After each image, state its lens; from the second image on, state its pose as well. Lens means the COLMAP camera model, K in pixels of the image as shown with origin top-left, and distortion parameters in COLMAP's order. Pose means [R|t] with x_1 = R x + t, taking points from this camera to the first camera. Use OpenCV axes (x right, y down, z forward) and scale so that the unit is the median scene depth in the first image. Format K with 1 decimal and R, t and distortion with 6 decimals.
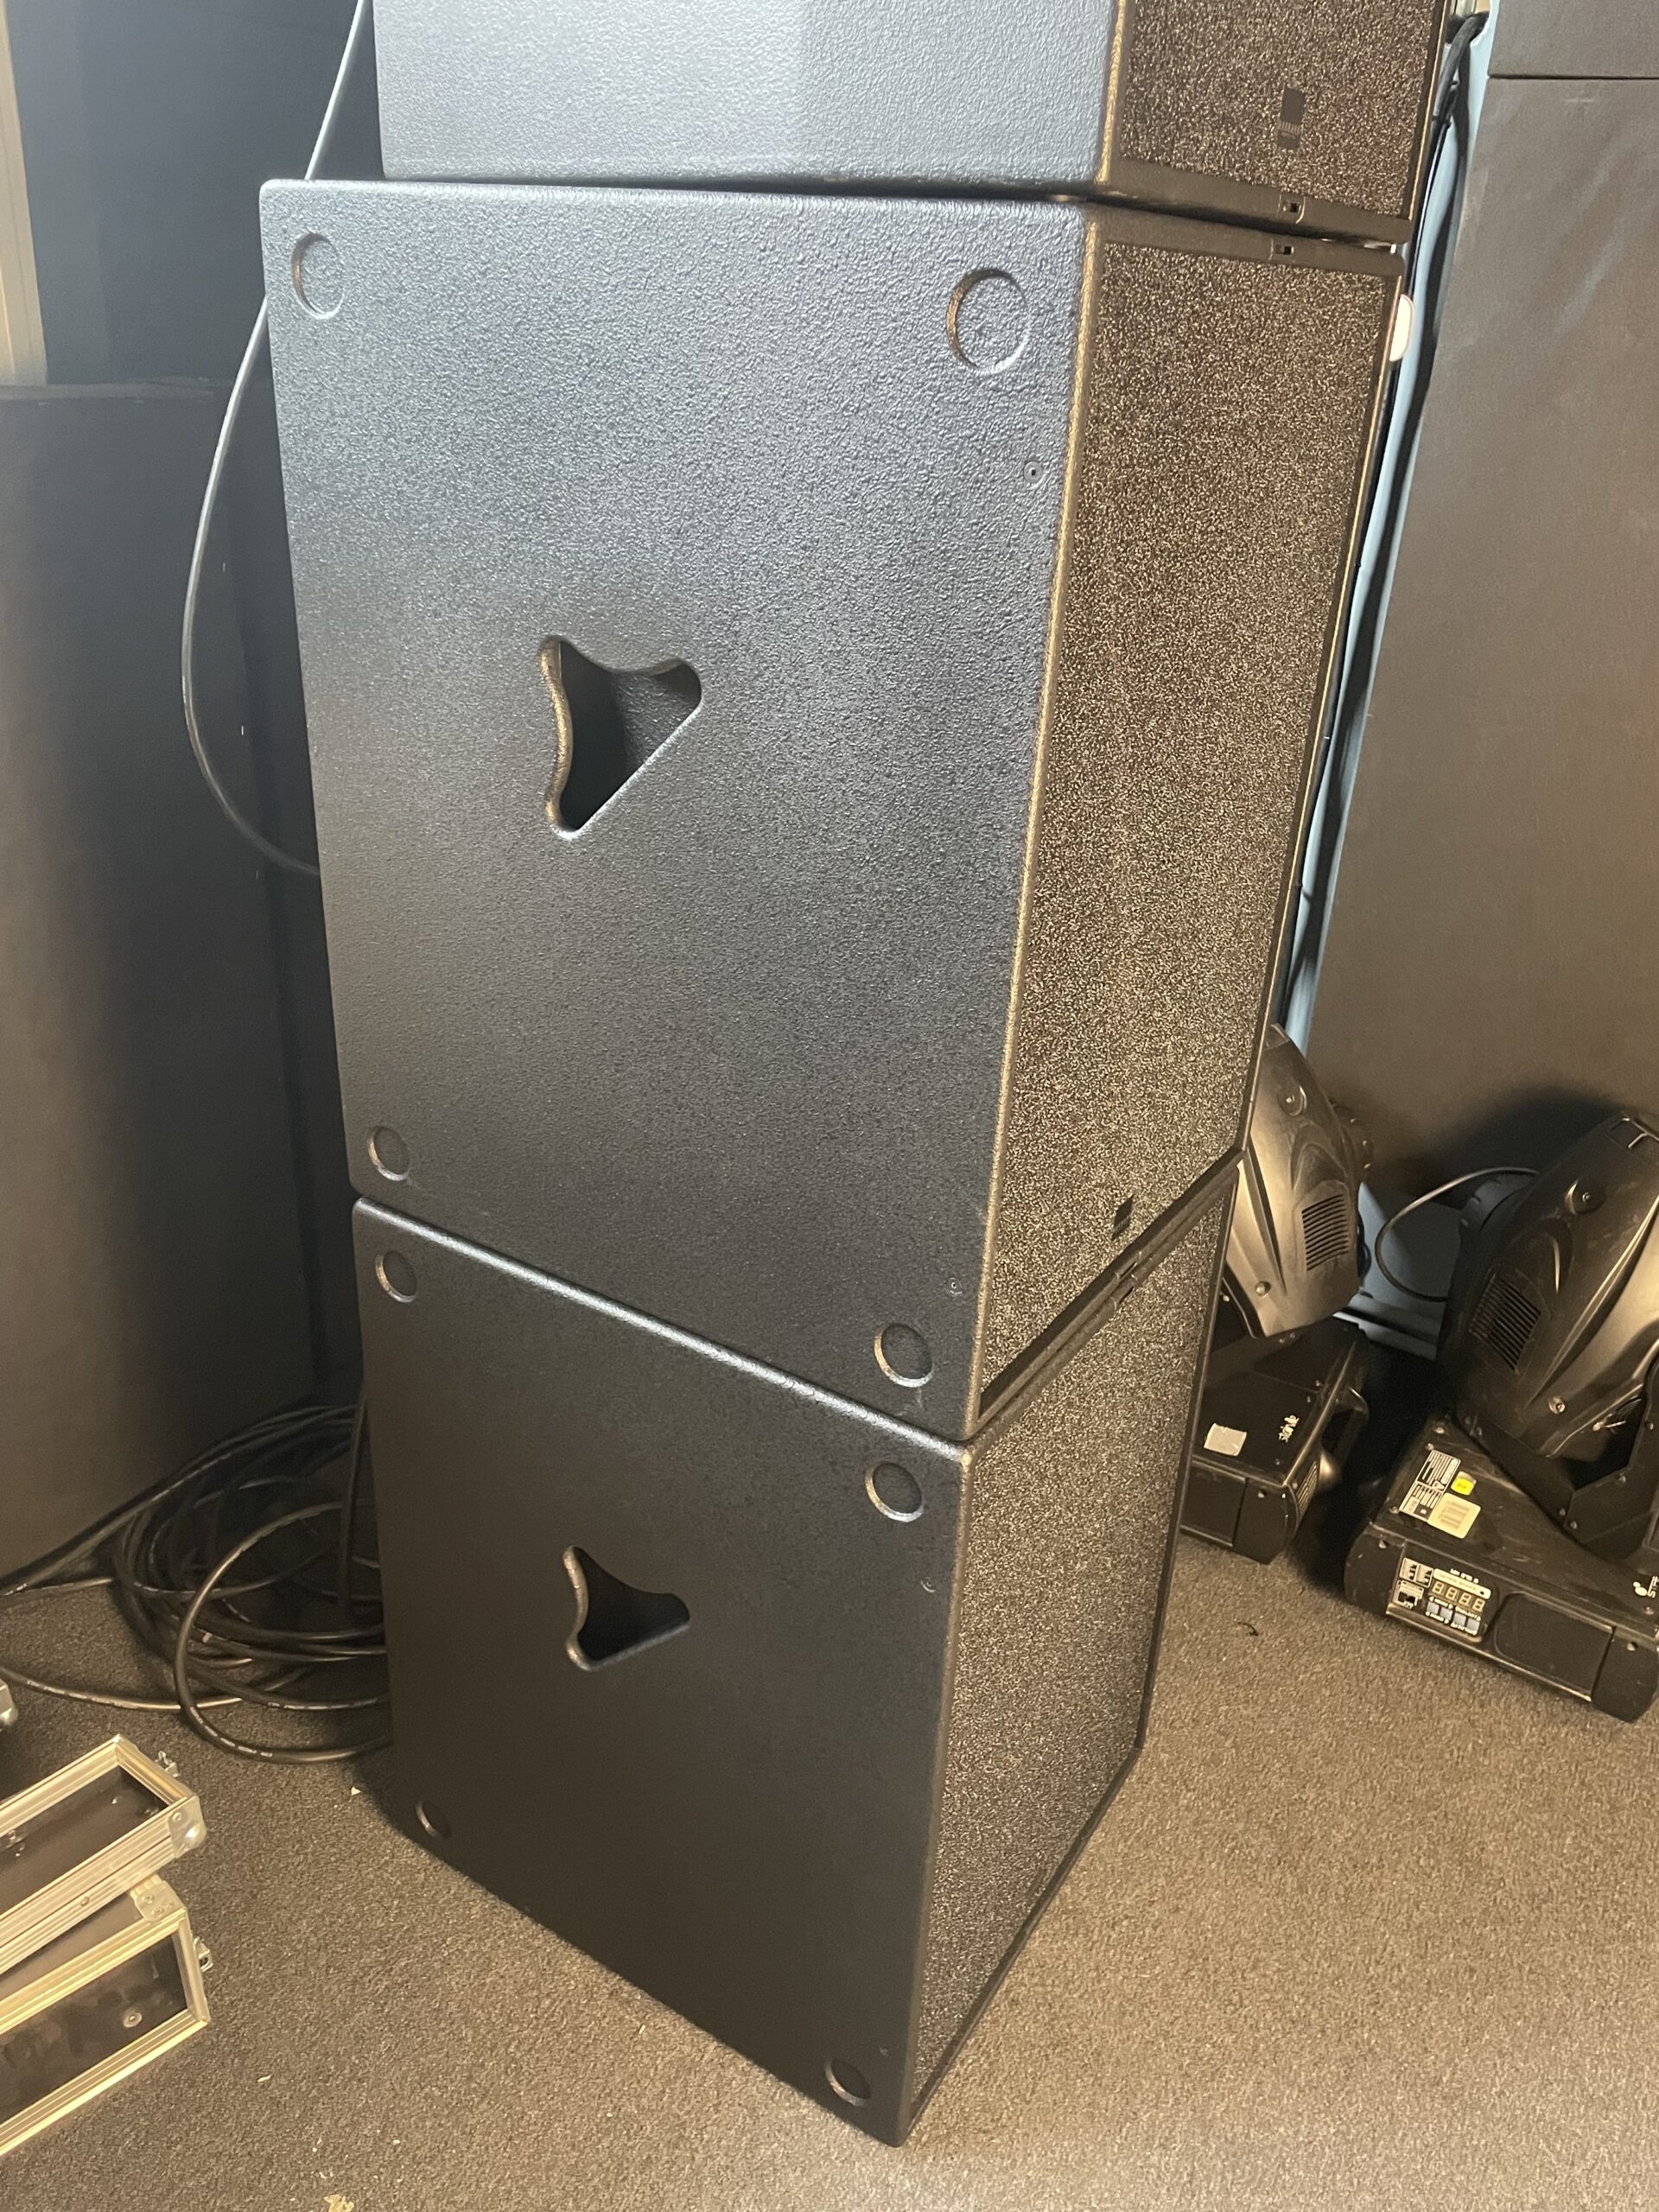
lens RADIAL K [[1682.0, 0, 868.9], [0, 1682.0, 1114.2], [0, 0, 1]] dist [0.092247, -0.128882]
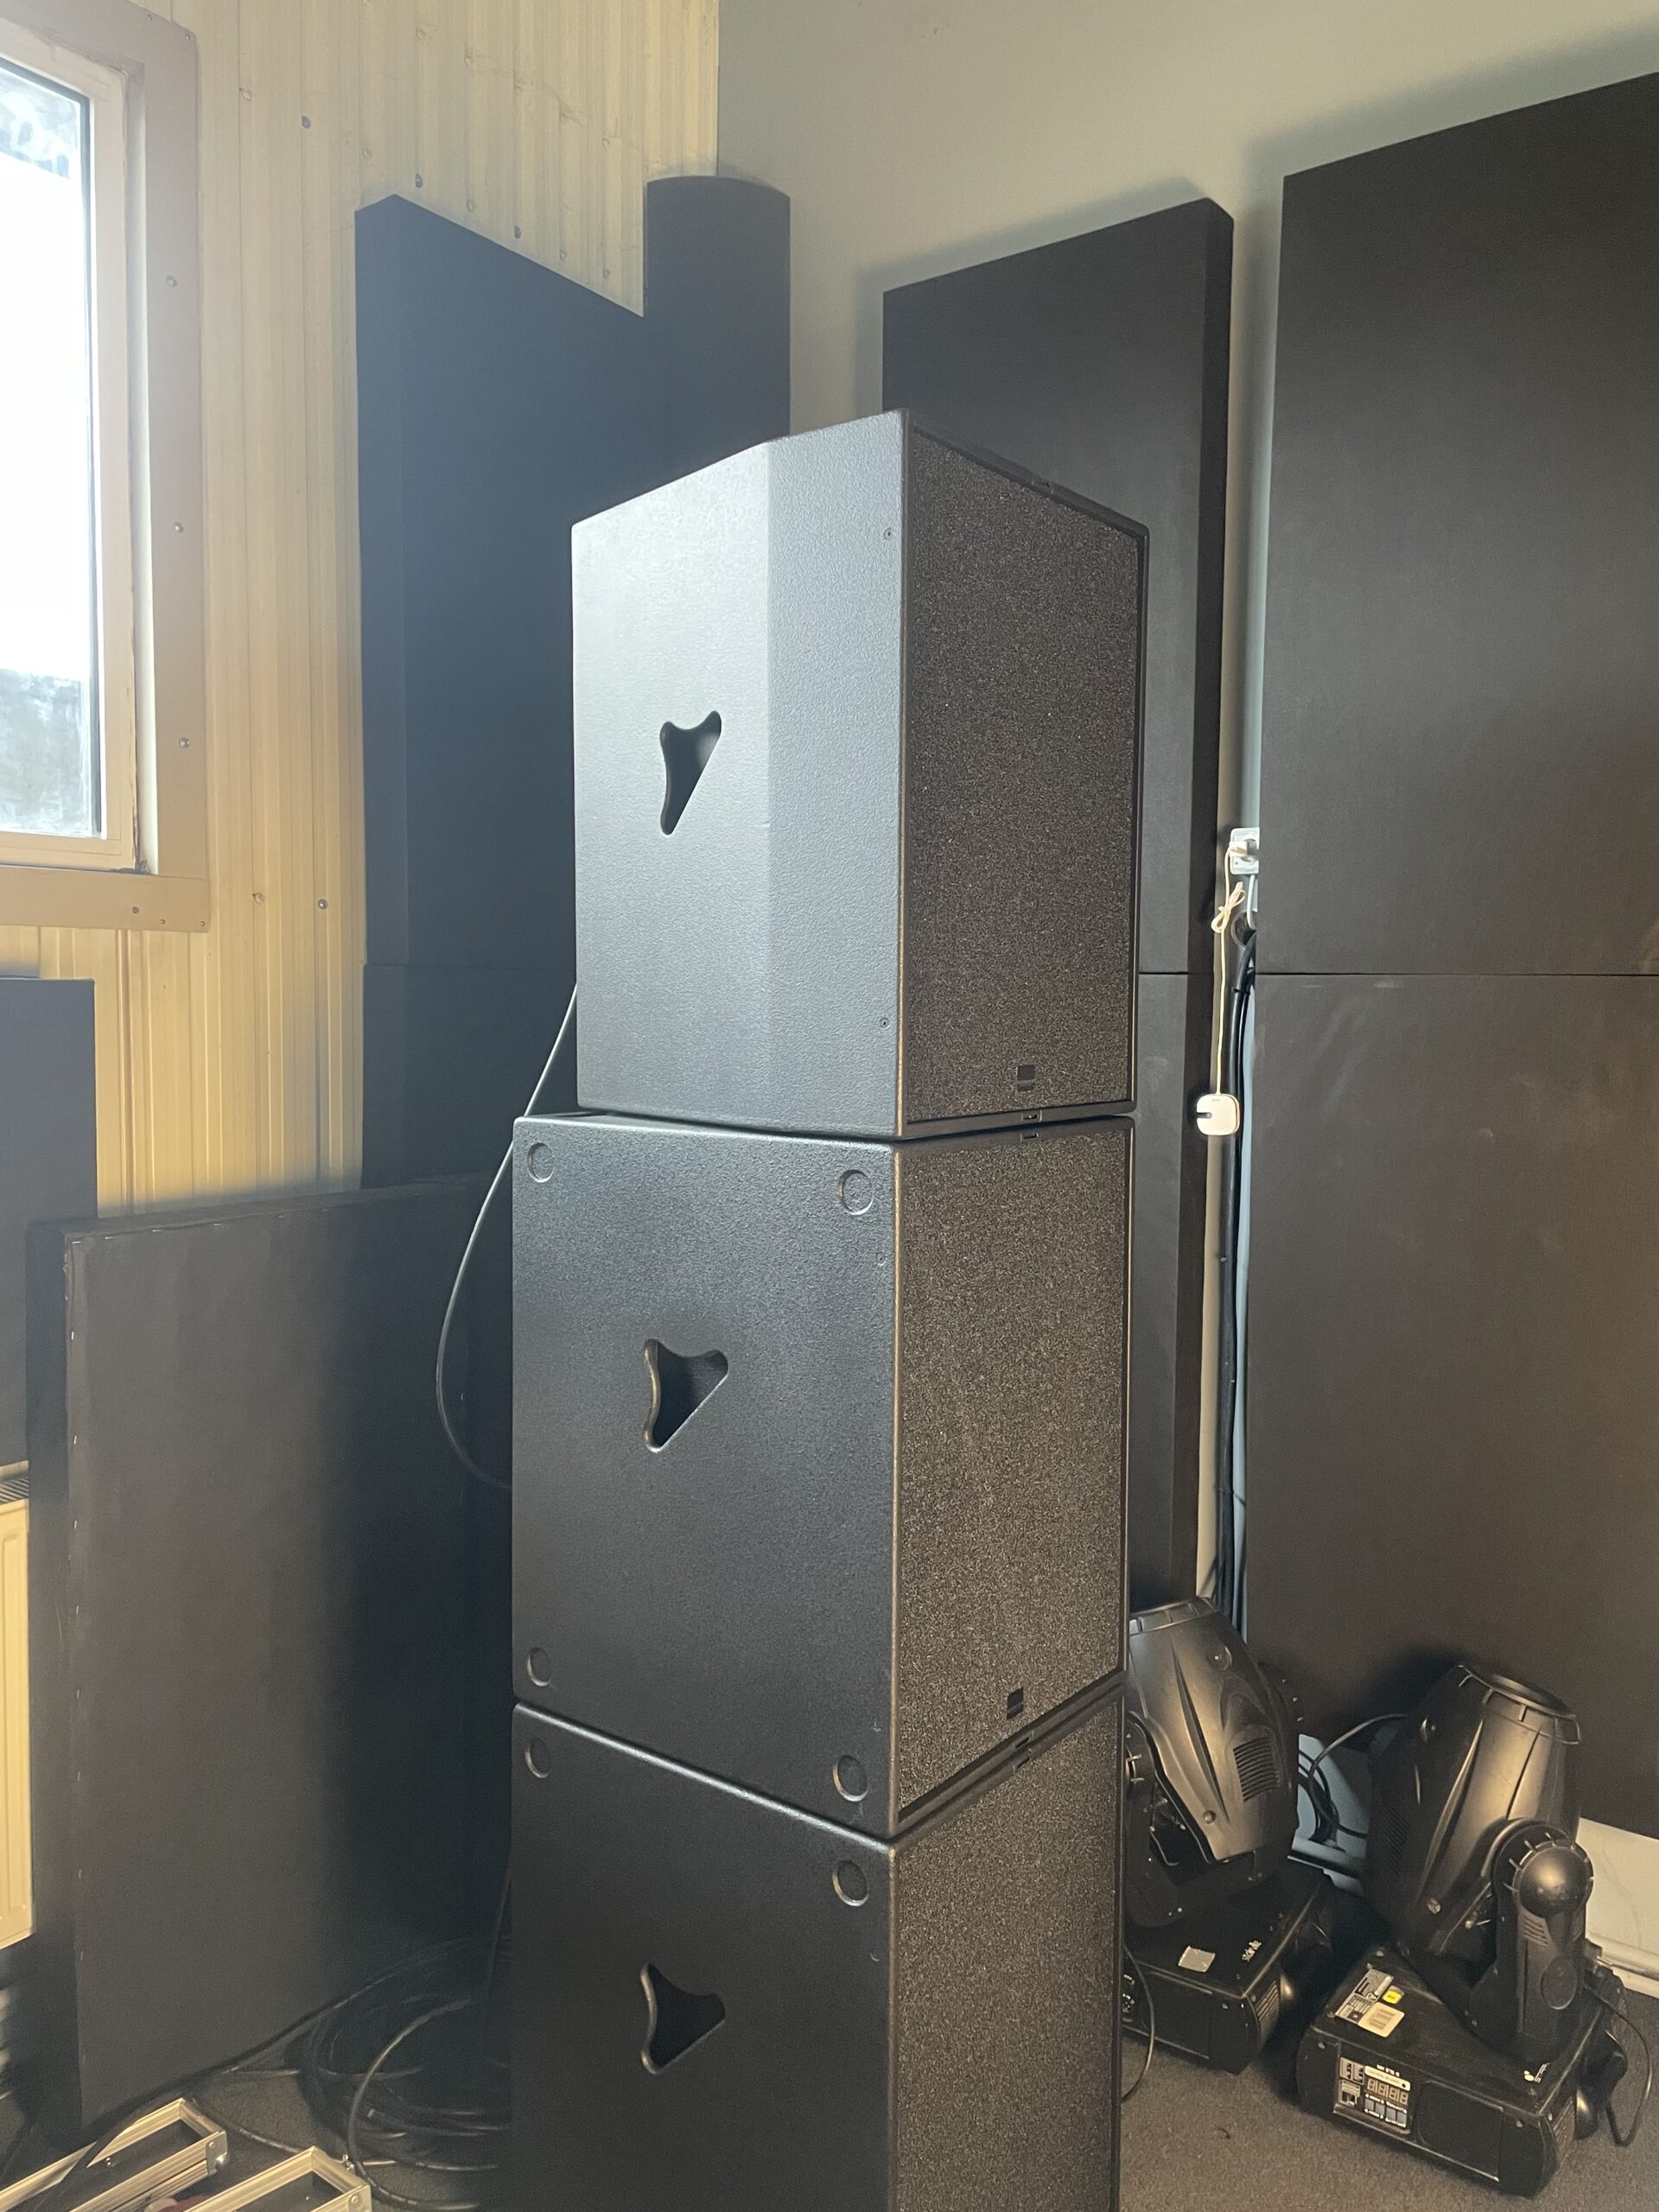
lens RADIAL K [[1682.0, 0, 868.9], [0, 1682.0, 1114.2], [0, 0, 1]] dist [0.092247, -0.128882]
pose [[0.995561, -0.038778, -0.085758, 0.119878], [0.004249, 0.928766, -0.370643, 0.094220], [0.094022, 0.368634, 0.924808, -0.421210]]
